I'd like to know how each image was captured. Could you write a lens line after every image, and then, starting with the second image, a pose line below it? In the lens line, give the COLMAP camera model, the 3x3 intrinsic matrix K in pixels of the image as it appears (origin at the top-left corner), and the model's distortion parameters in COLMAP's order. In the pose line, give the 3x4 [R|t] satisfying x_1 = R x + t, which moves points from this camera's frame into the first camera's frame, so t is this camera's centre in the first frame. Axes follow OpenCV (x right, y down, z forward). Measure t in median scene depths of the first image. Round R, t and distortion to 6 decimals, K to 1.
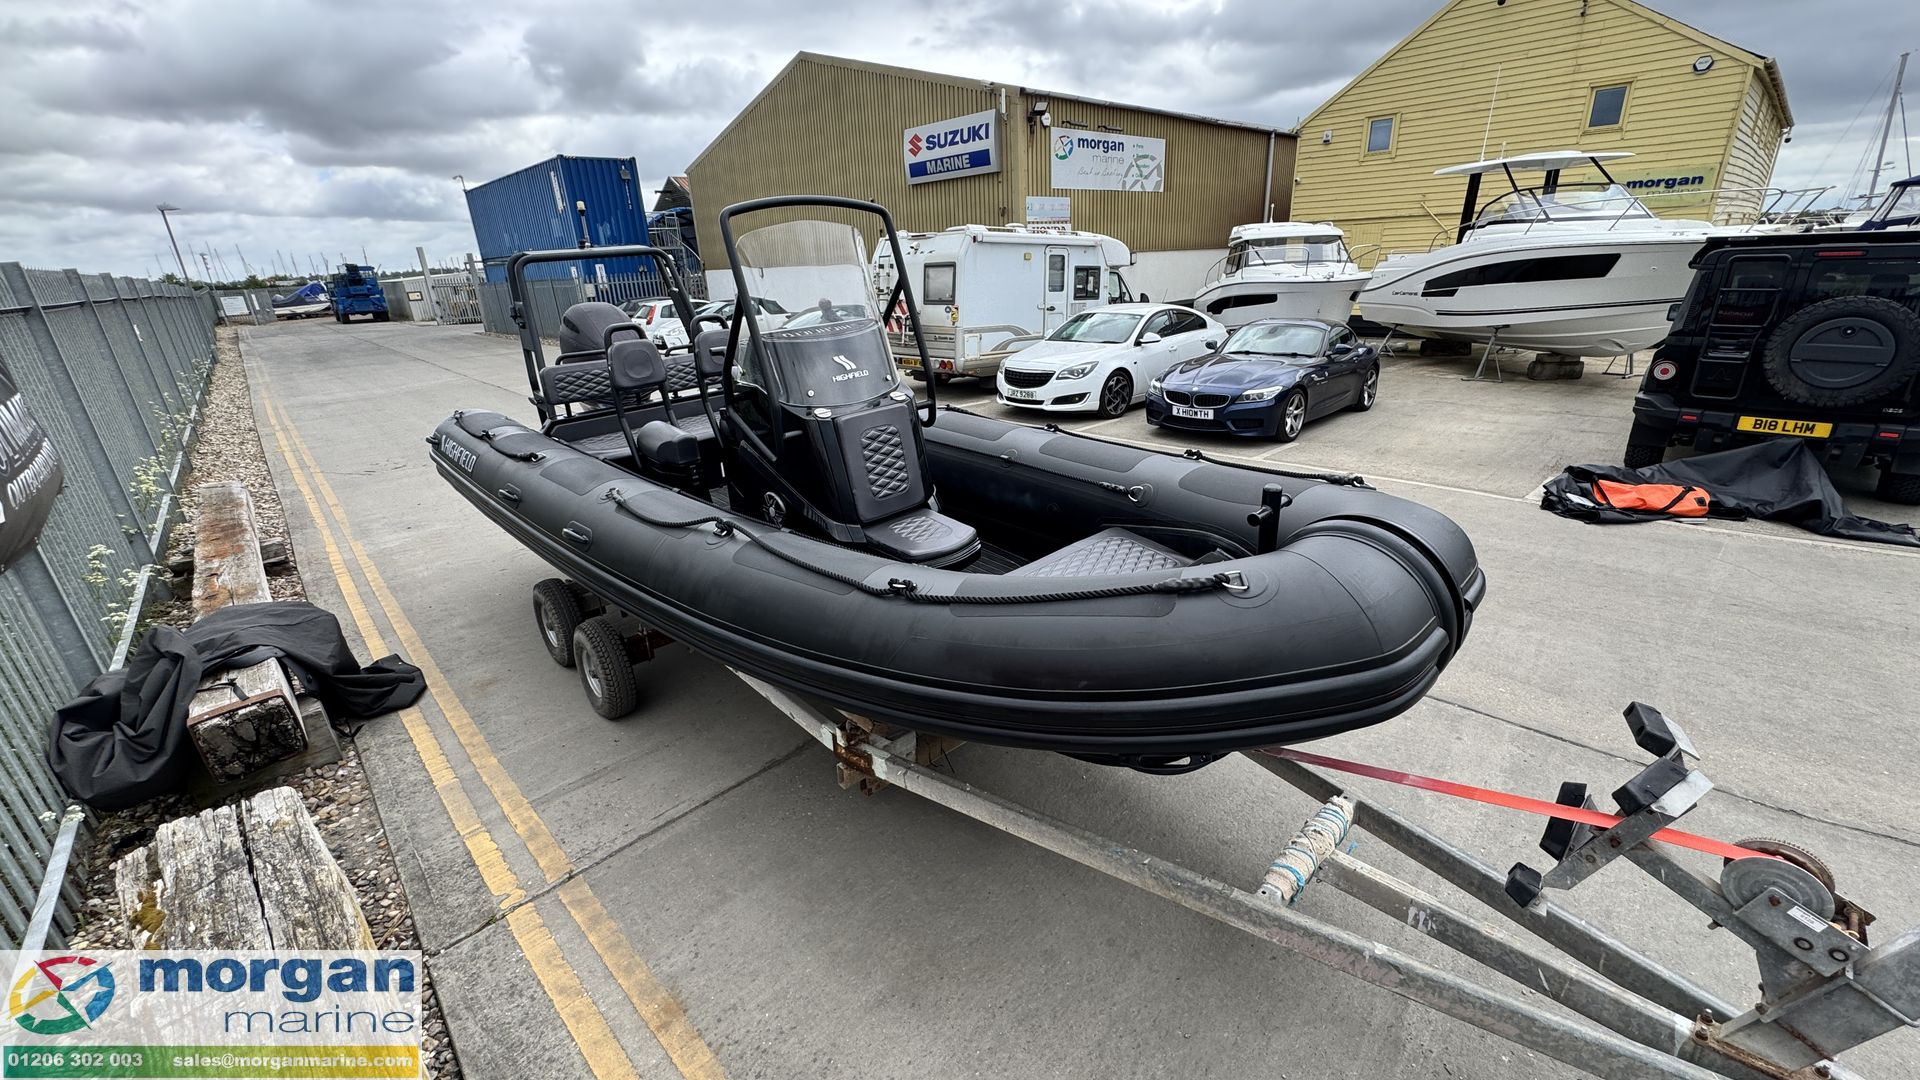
lens RADIAL K [[760.7, 0, 956.4], [0, 760.7, 542.1], [0, 0, 1]] dist [-0.005969, 0.000535]
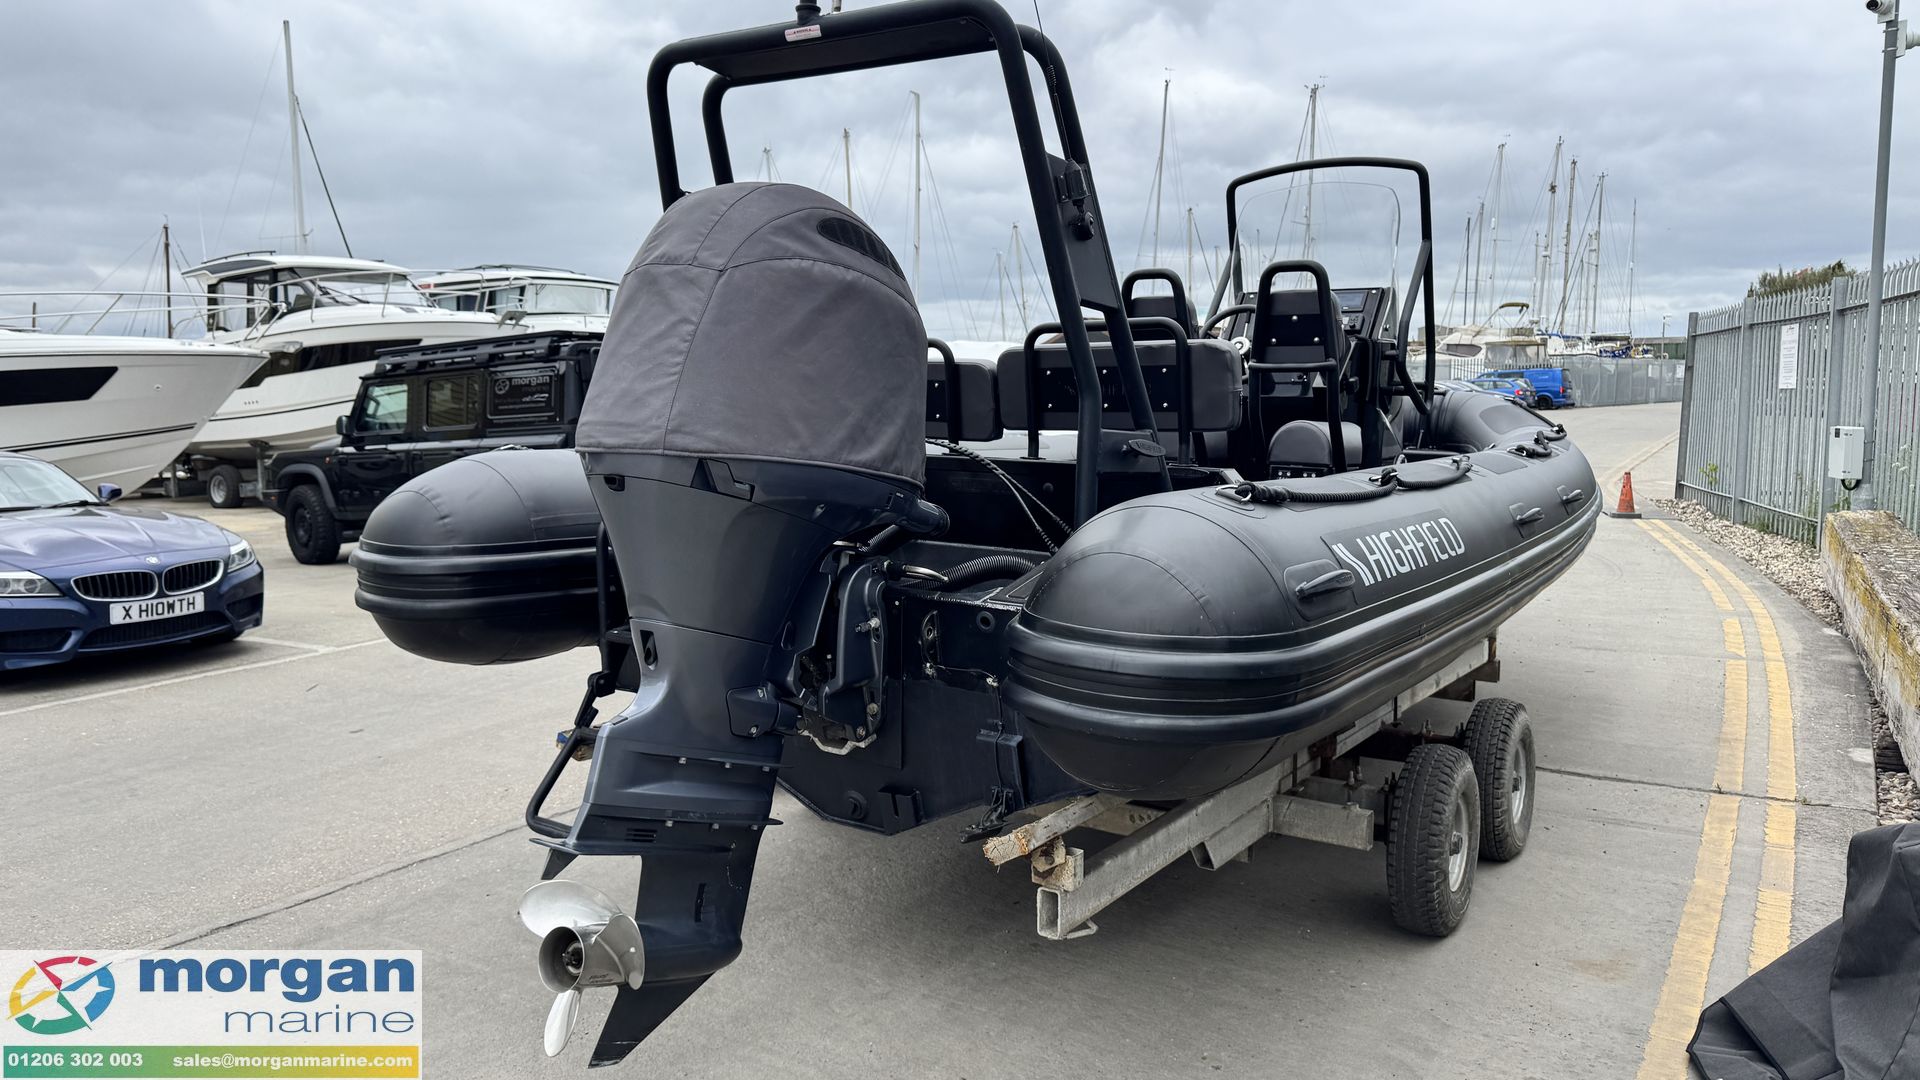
lens RADIAL K [[1341.3, 0, 964.1], [0, 1341.3, 547.3], [0, 0, 1]] dist [0.054667, -0.035437]
pose [[-0.240143, -0.066090, 0.968485, -0.641108], [0.361995, 0.919619, 0.152515, -0.149978], [-0.900717, 0.387212, -0.196915, 0.680643]]
